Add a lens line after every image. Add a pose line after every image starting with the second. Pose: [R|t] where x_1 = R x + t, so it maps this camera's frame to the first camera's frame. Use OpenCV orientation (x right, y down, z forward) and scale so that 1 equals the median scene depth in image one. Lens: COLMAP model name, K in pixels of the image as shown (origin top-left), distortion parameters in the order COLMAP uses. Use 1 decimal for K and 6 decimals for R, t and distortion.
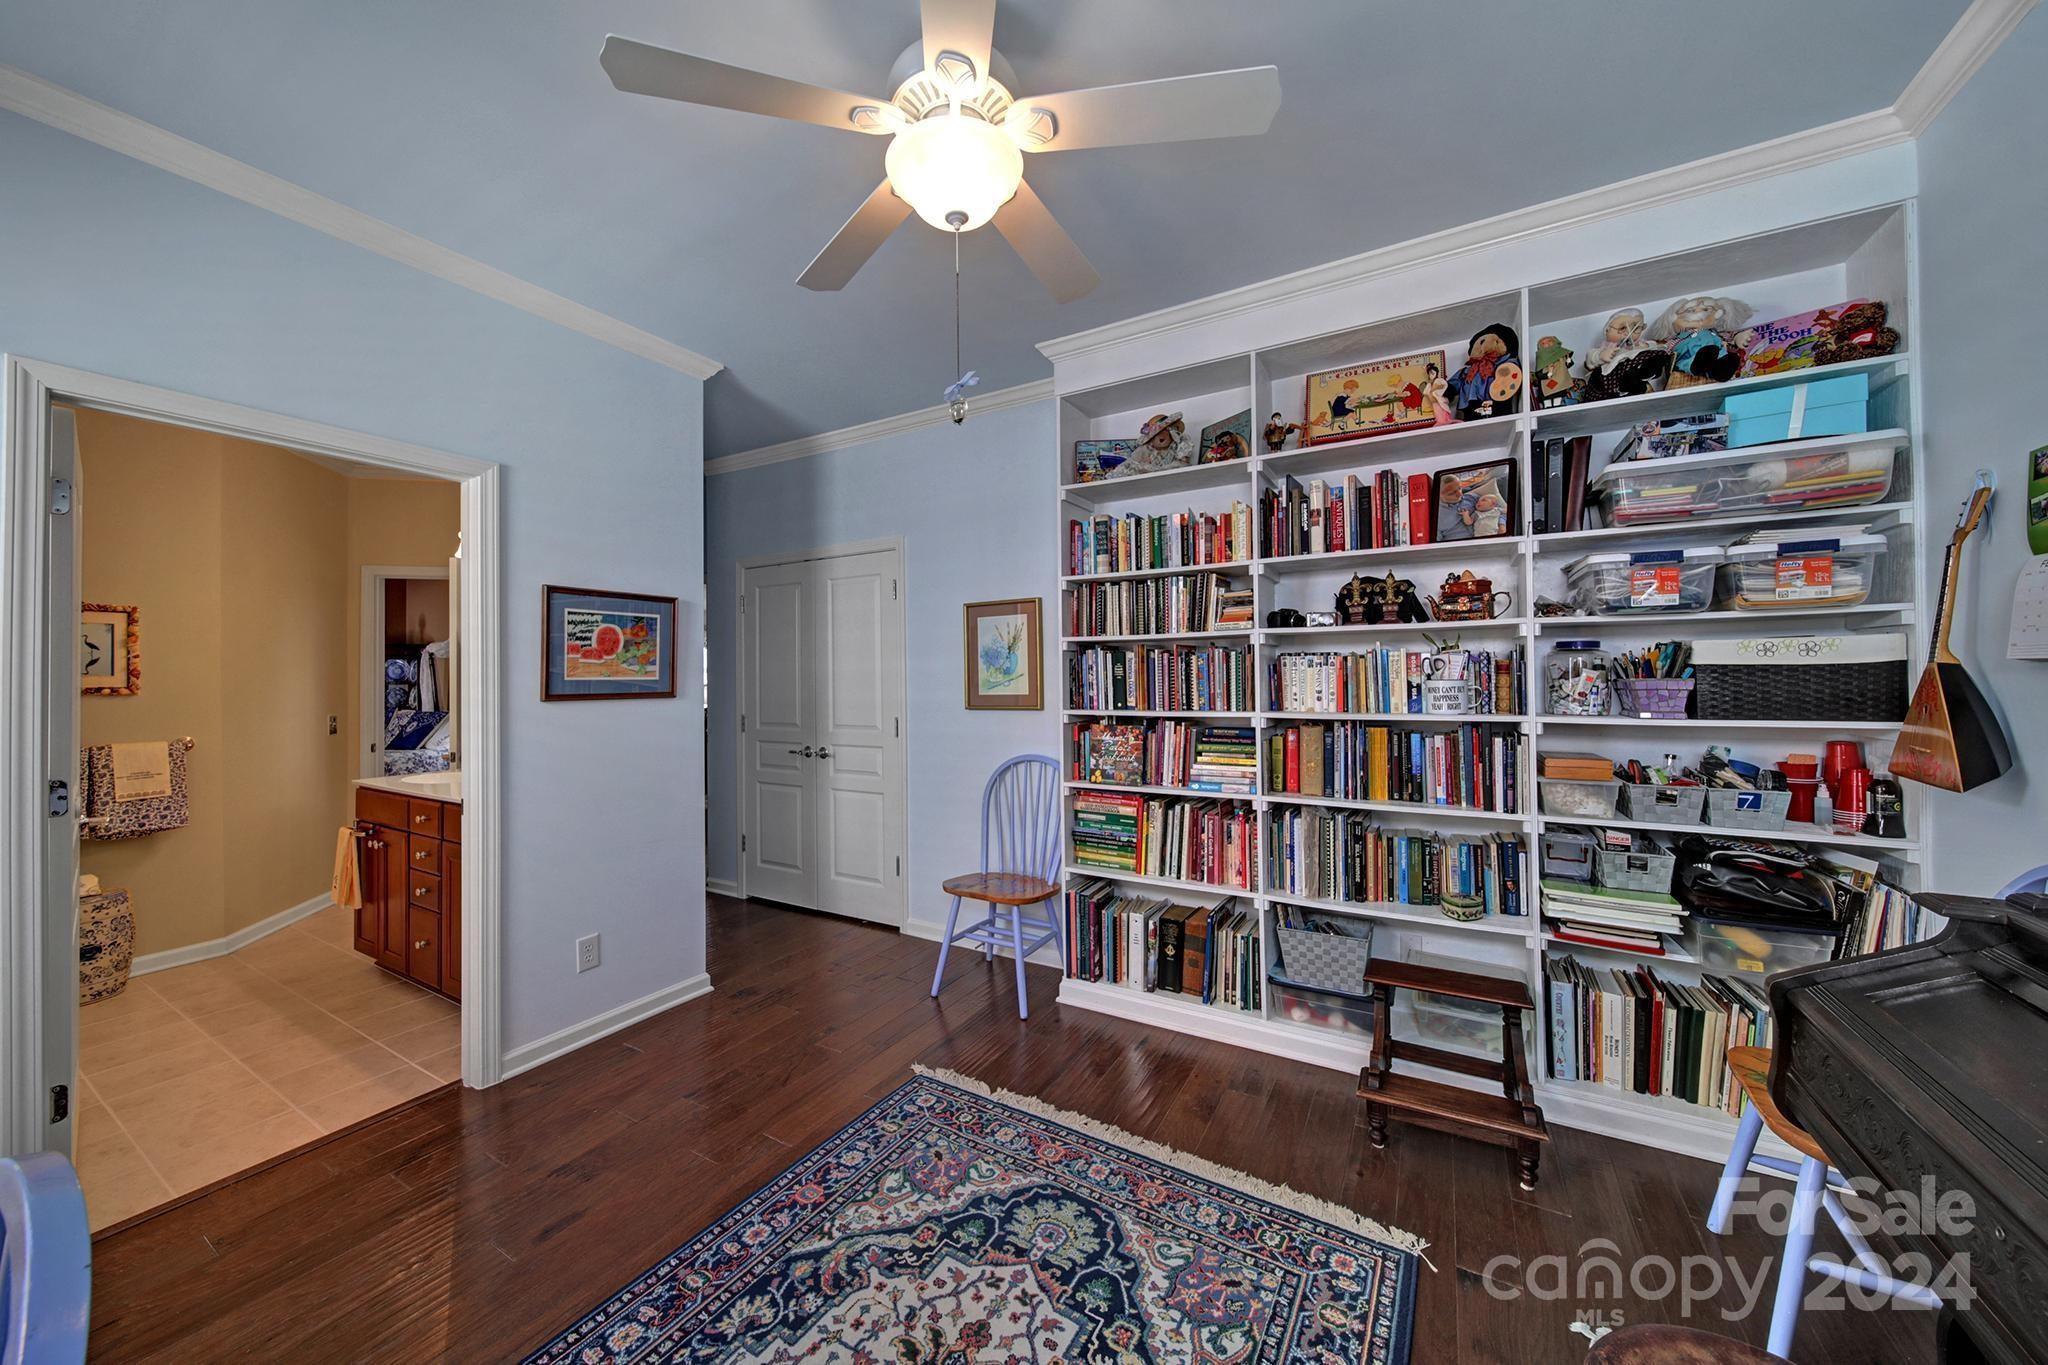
lens RADIAL K [[724.9, 0, 1027.7], [0, 724.9, 675.7], [0, 0, 1]] dist [0.000377, 0.000006]
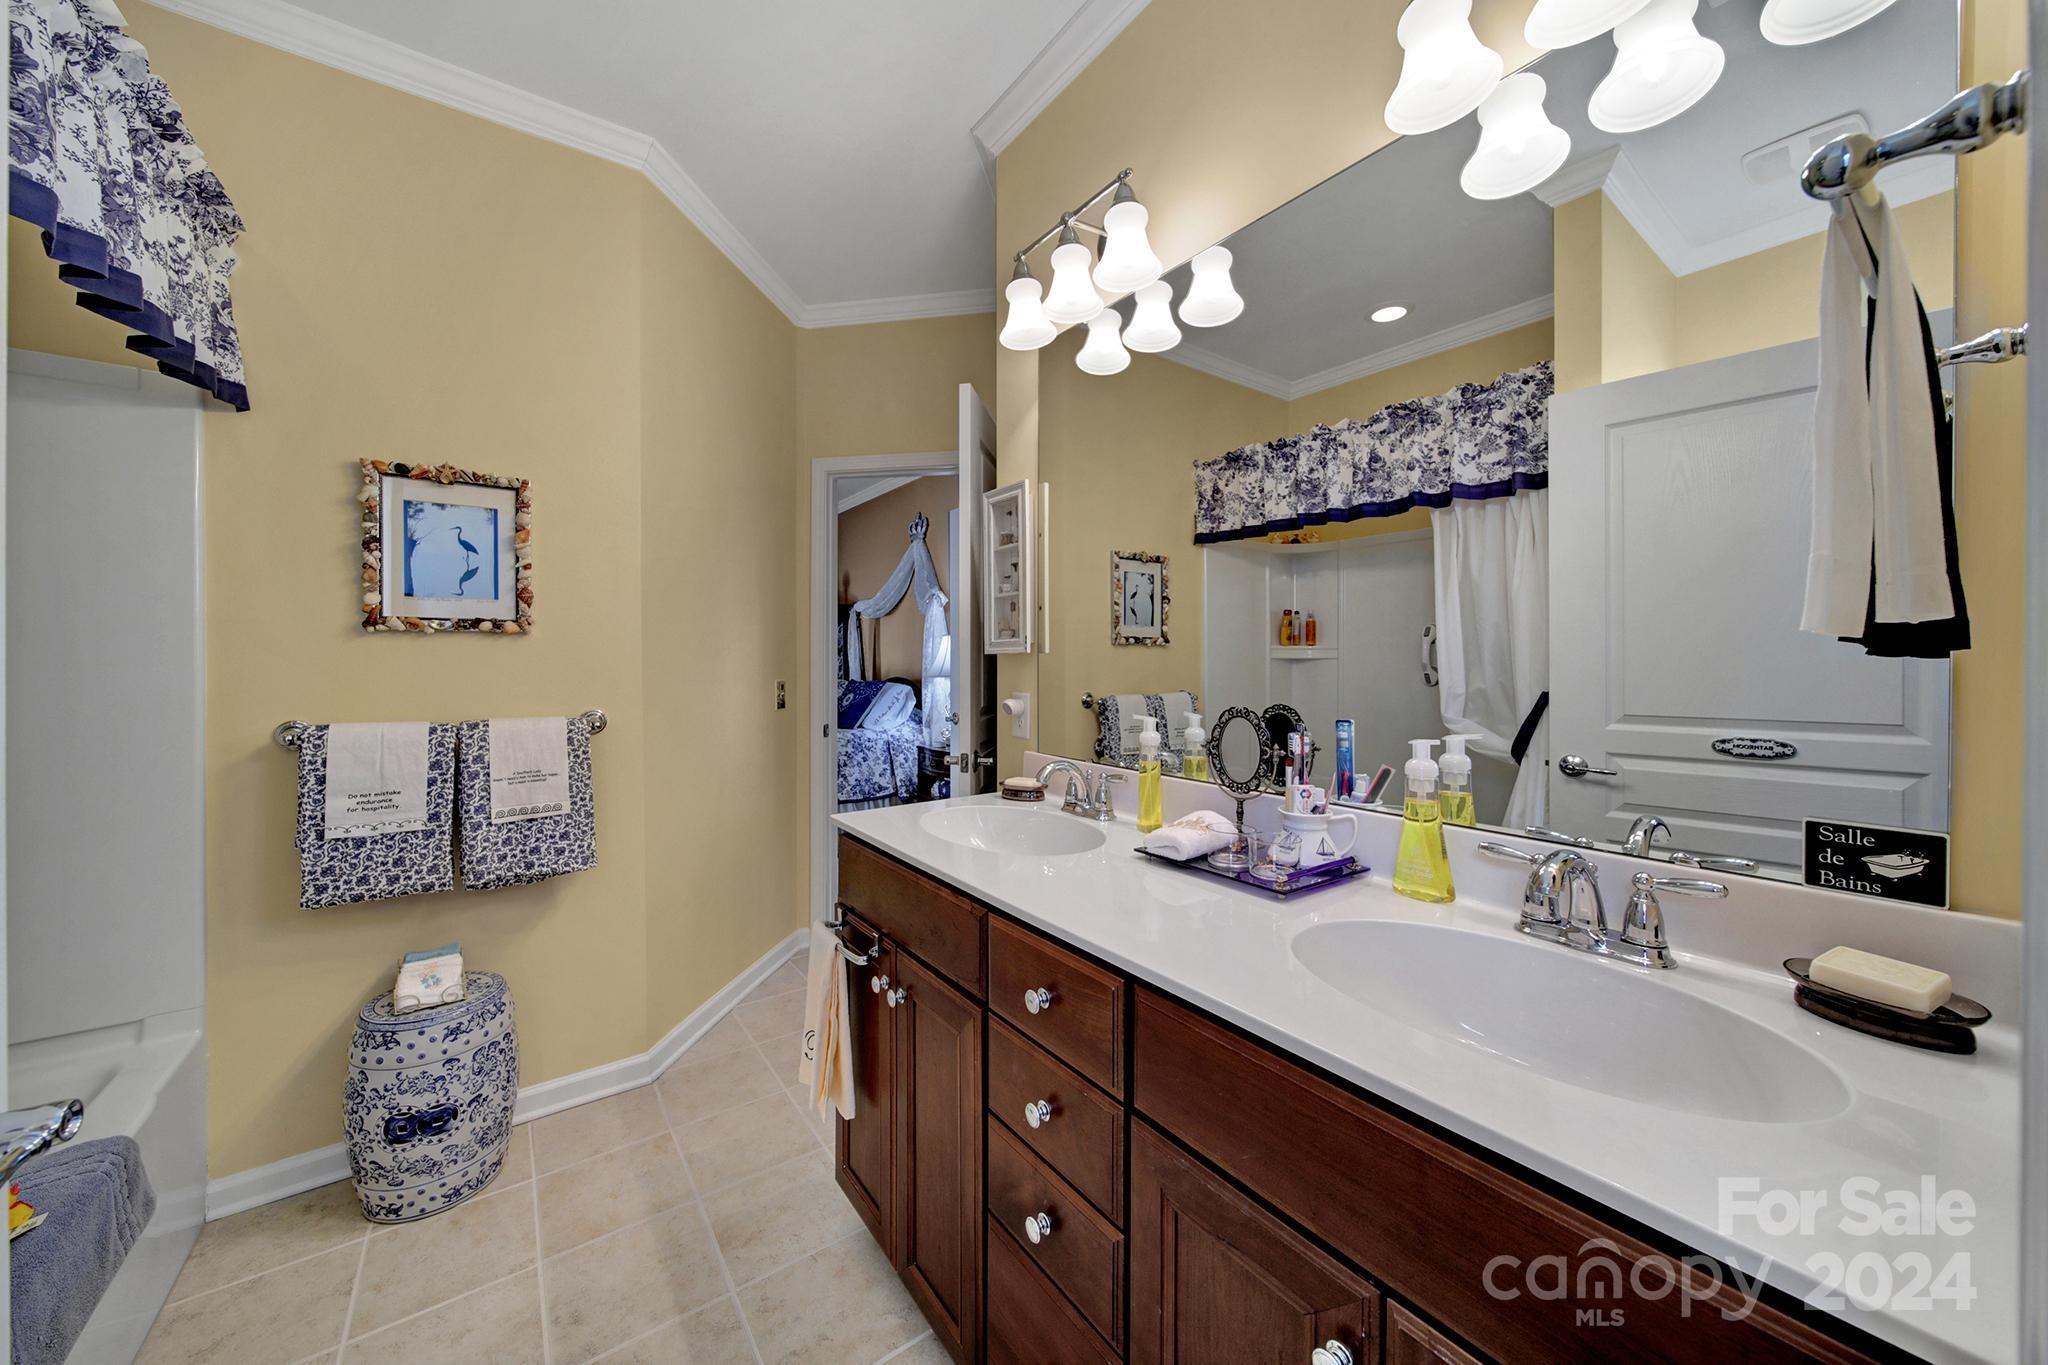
lens RADIAL K [[724.9, 0, 1023.8], [0, 724.9, 670.2], [0, 0, 1]] dist [0.000377, 0.000006]
pose [[0.915860, 0.012522, -0.401303, -0.958009], [-0.006431, 0.999843, 0.016523, 0.064791], [0.401446, -0.012552, 0.915797, 0.947830]]
